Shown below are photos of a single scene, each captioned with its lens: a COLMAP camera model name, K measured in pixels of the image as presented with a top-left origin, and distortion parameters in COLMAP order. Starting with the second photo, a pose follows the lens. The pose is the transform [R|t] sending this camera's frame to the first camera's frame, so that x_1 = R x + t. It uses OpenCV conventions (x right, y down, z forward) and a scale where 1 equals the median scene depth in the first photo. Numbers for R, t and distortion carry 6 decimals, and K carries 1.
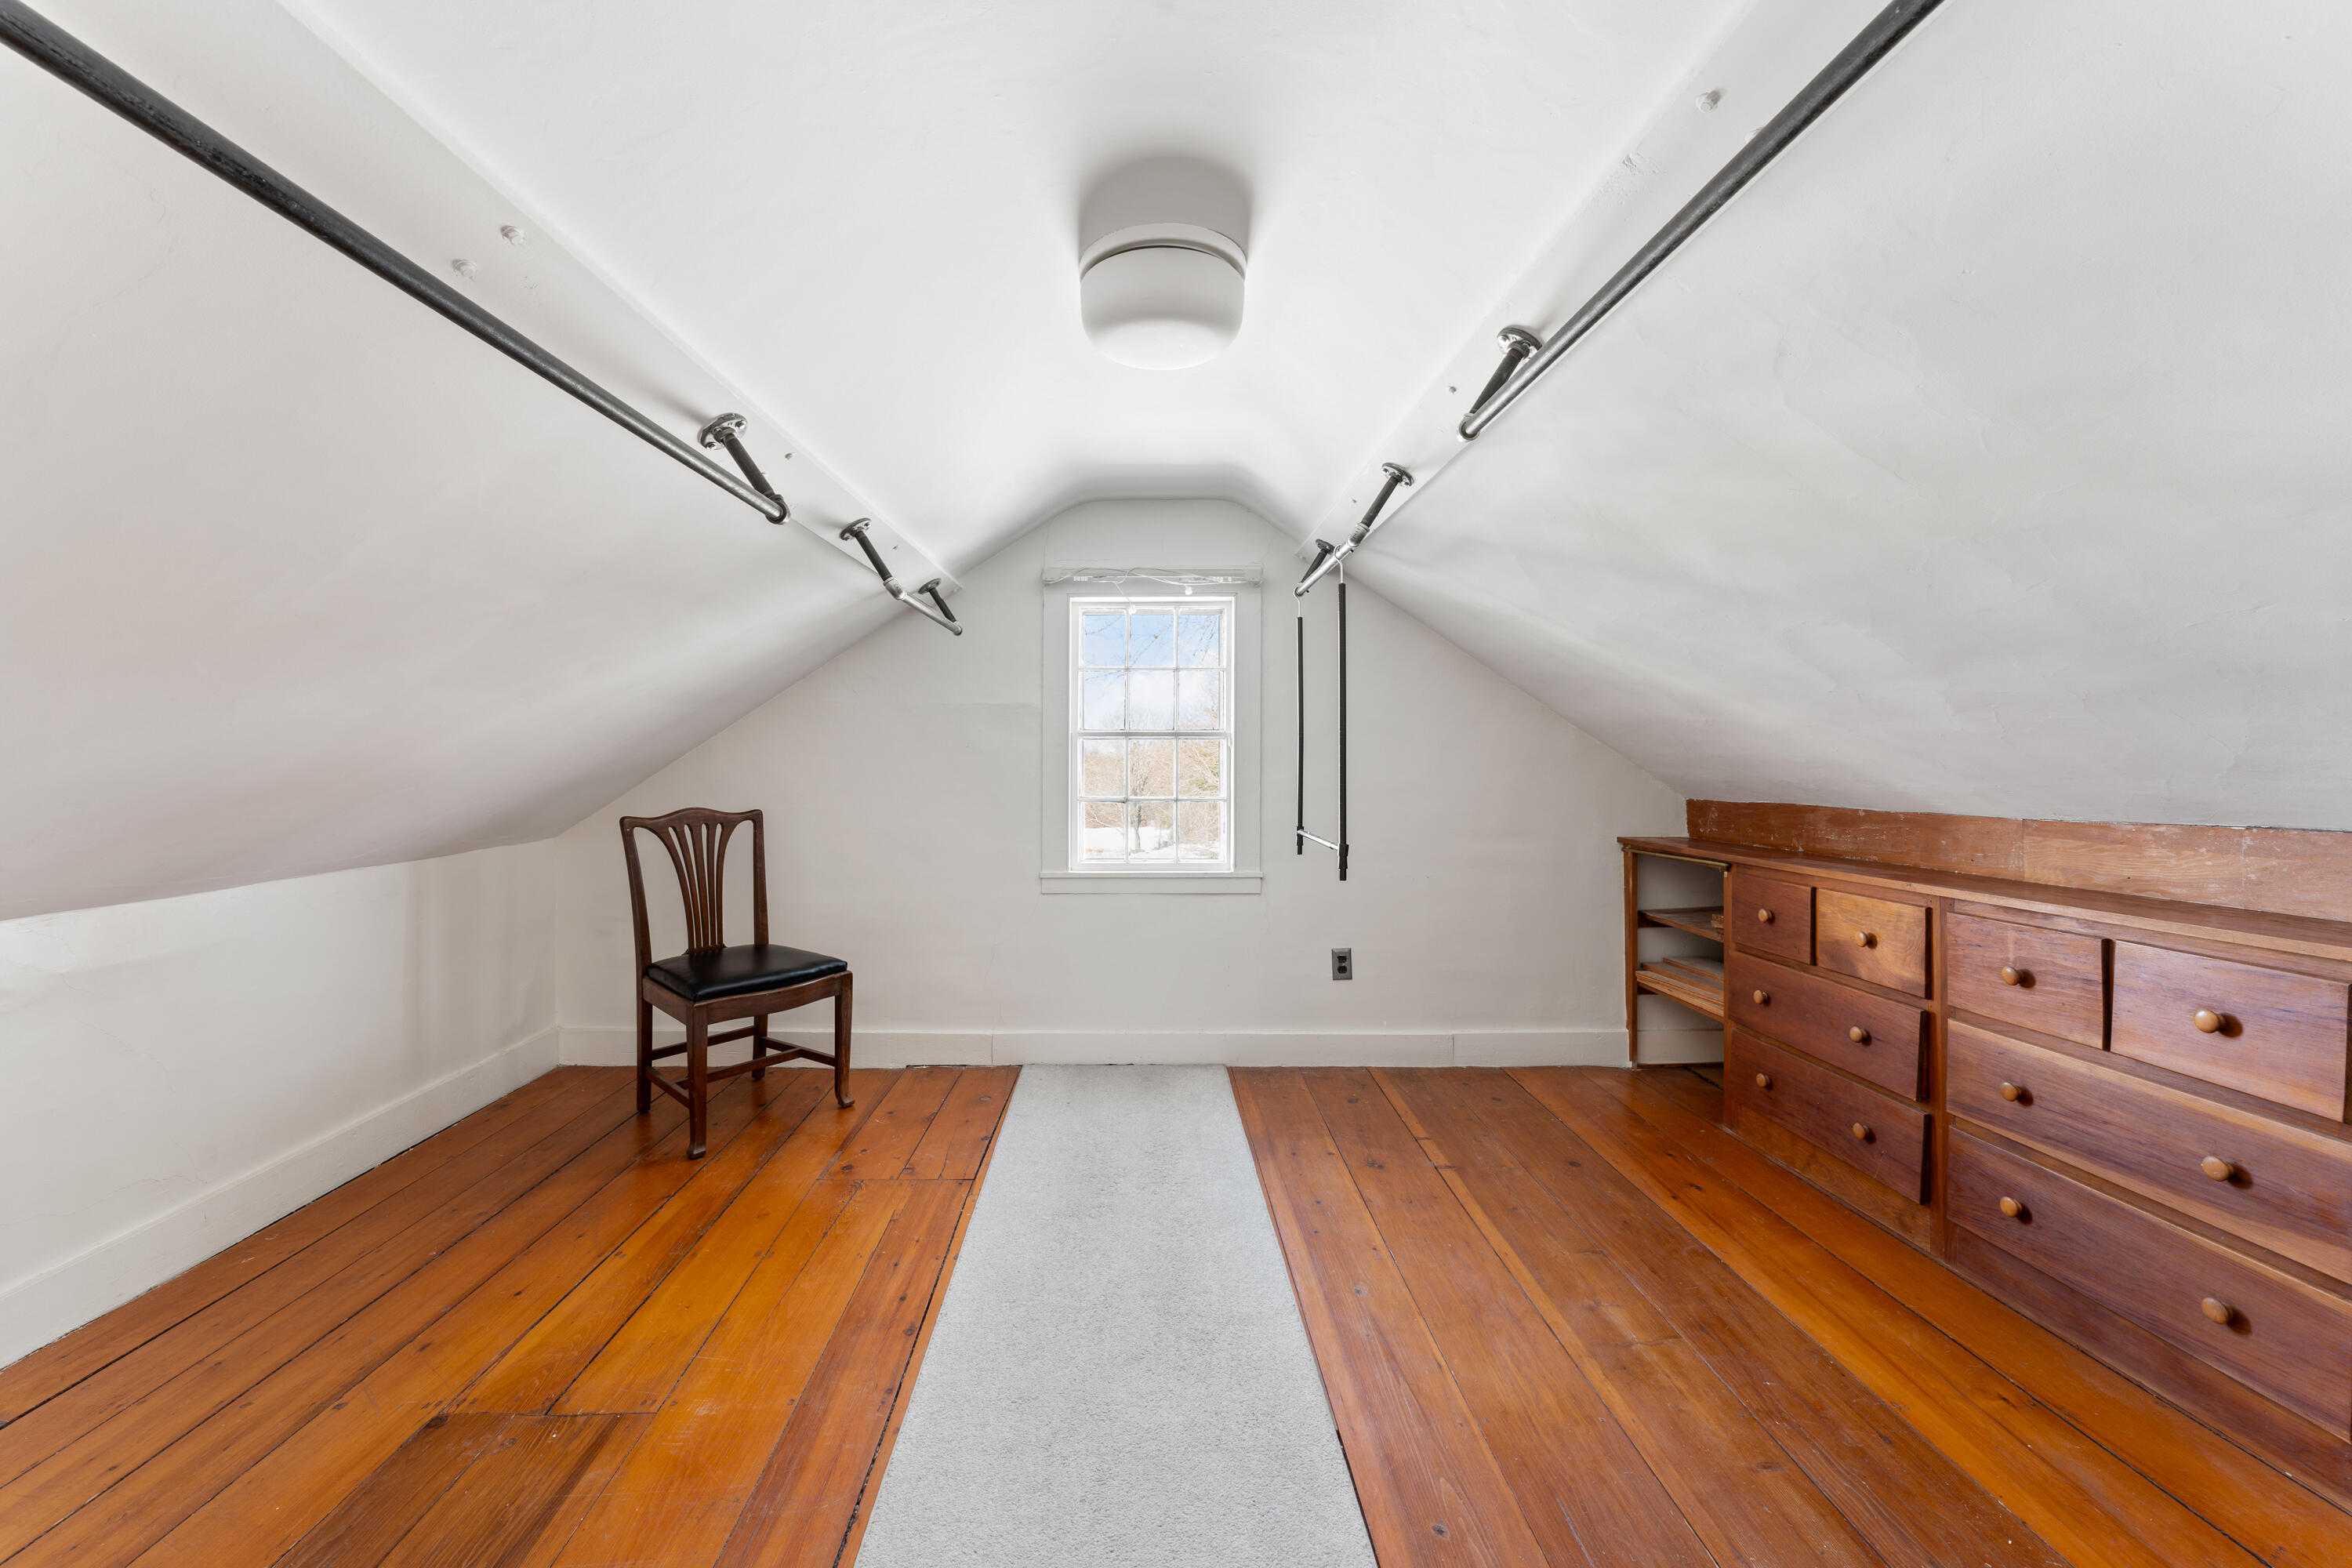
lens RADIAL K [[969.4, 0, 1154.9], [0, 969.4, 768.6], [0, 0, 1]] dist [-0.001485, -0.000016]
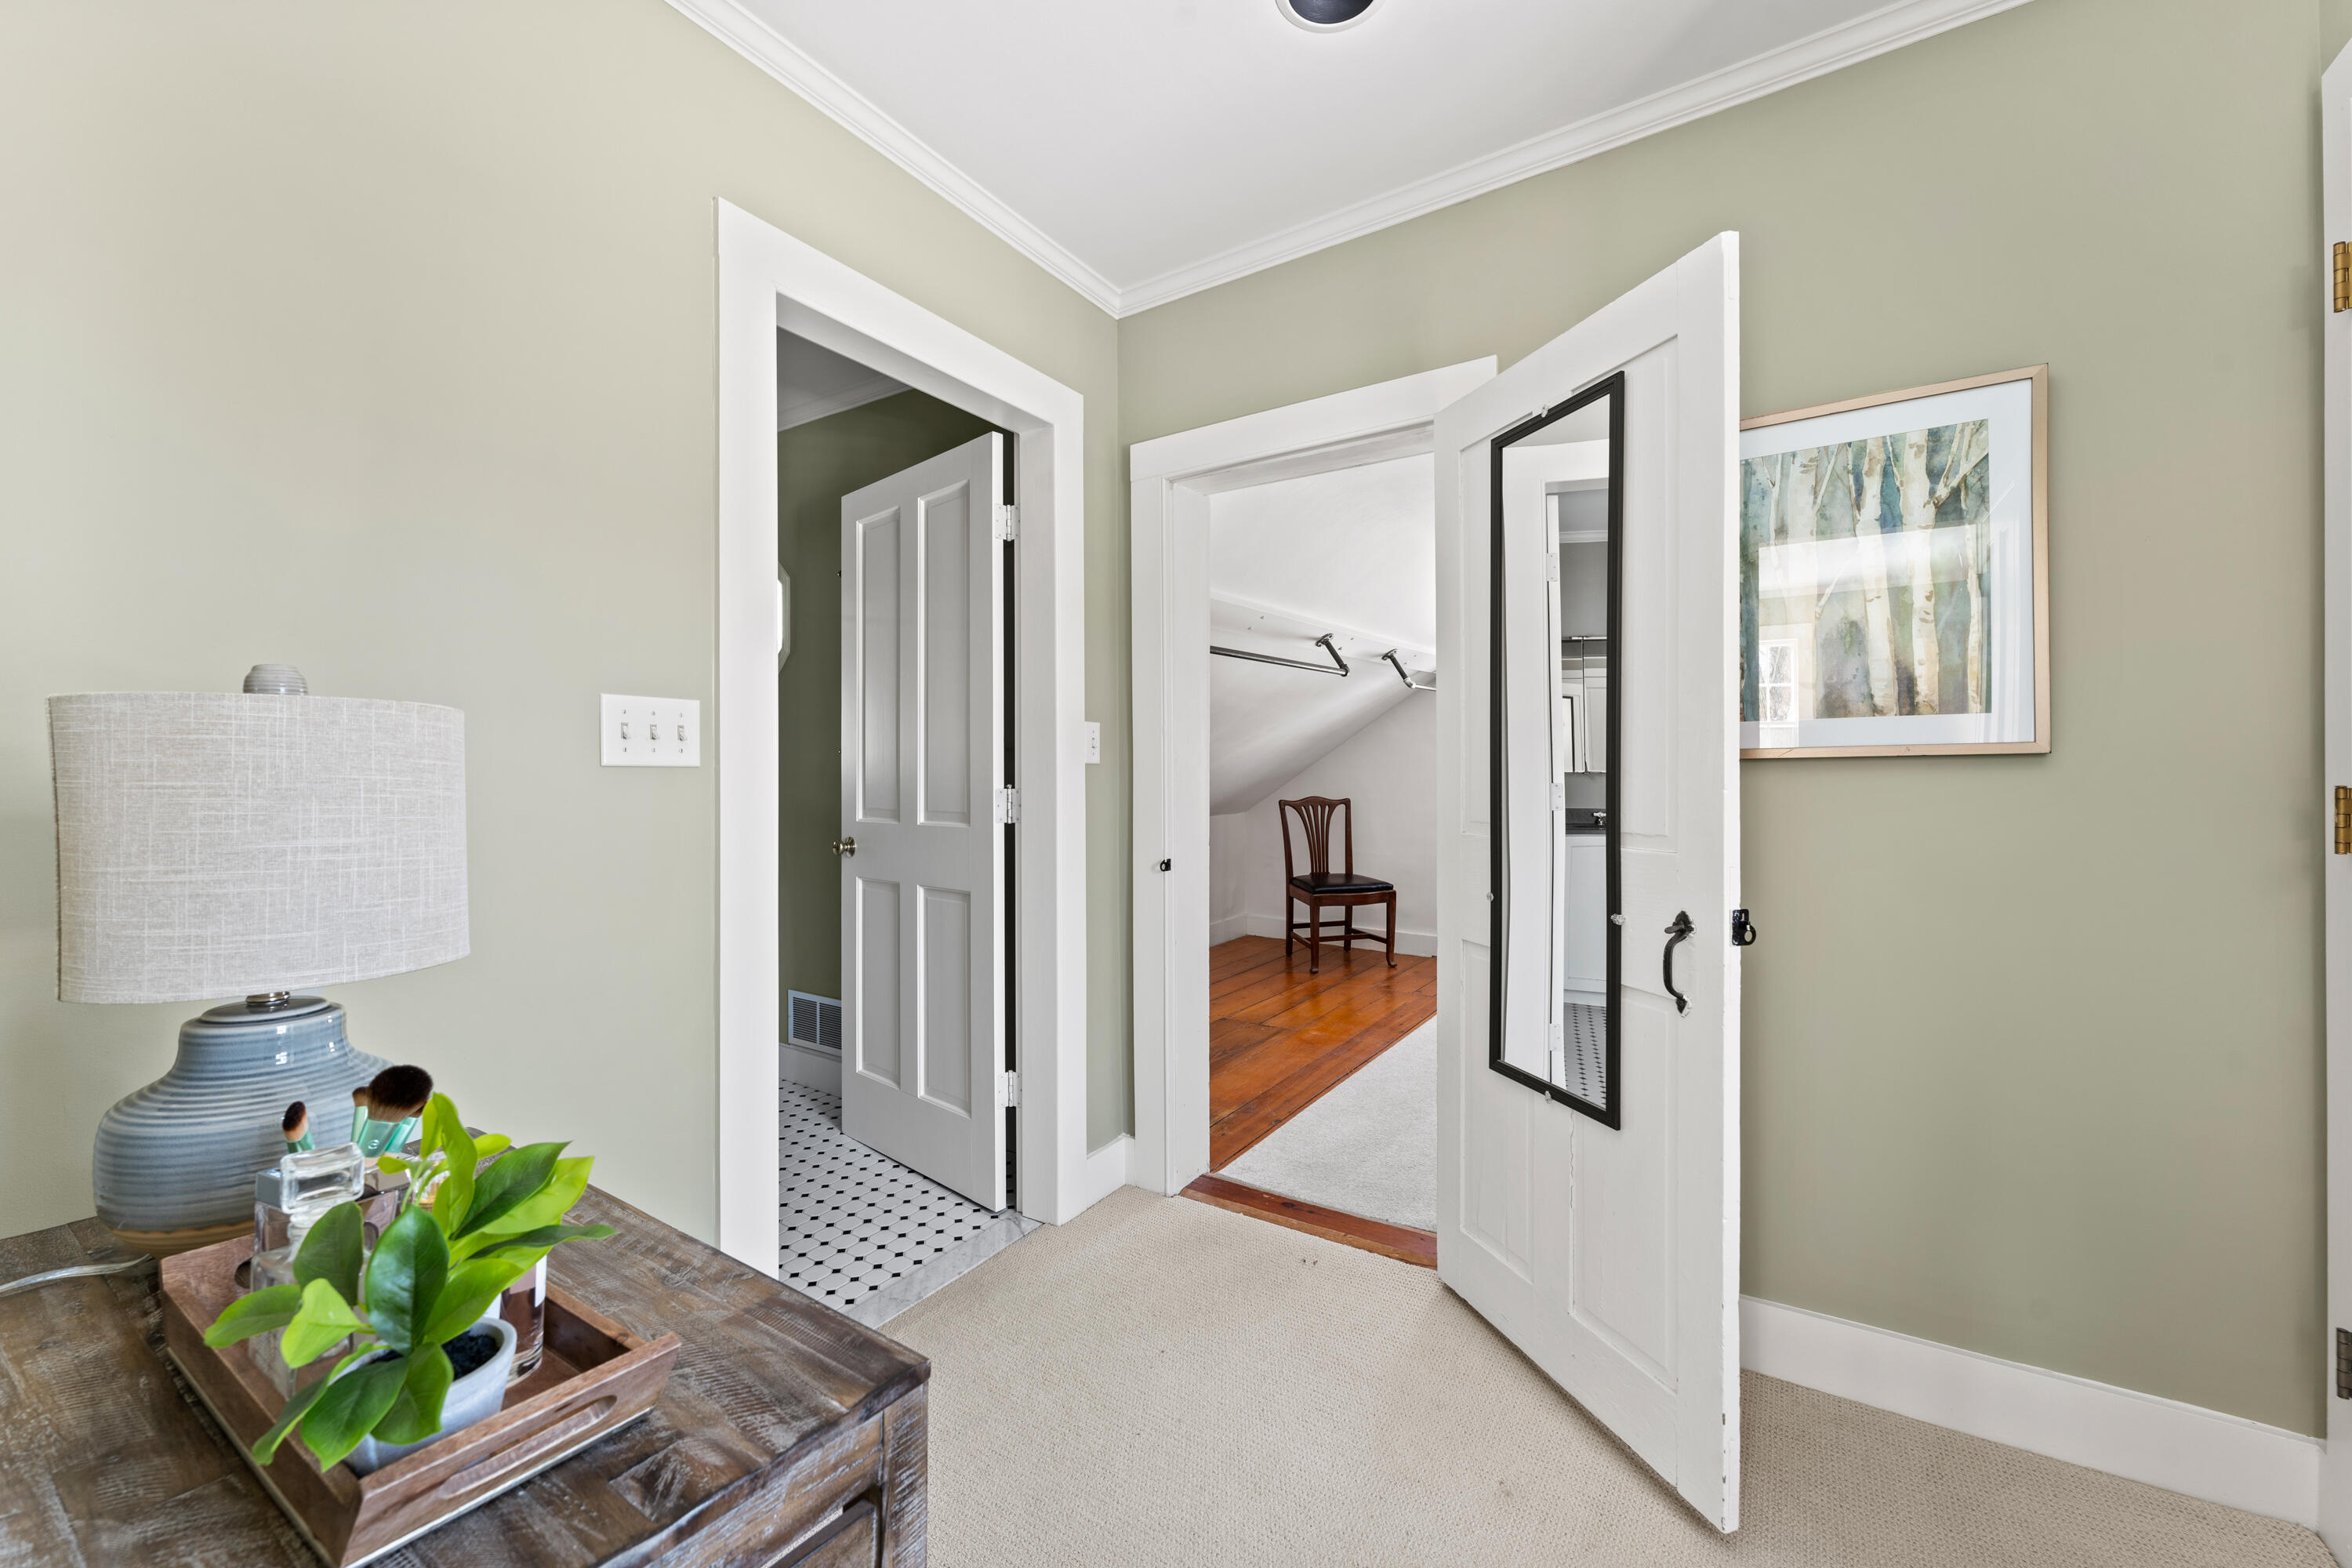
lens RADIAL K [[969.4, 0, 1164.7], [0, 969.4, 773.1], [0, 0, 1]] dist [-0.001485, -0.000016]
pose [[0.824507, 0.006531, -0.565814, 0.335222], [-0.005690, 0.999979, 0.003252, -0.007430], [0.565824, 0.000538, 0.824526, -0.687676]]
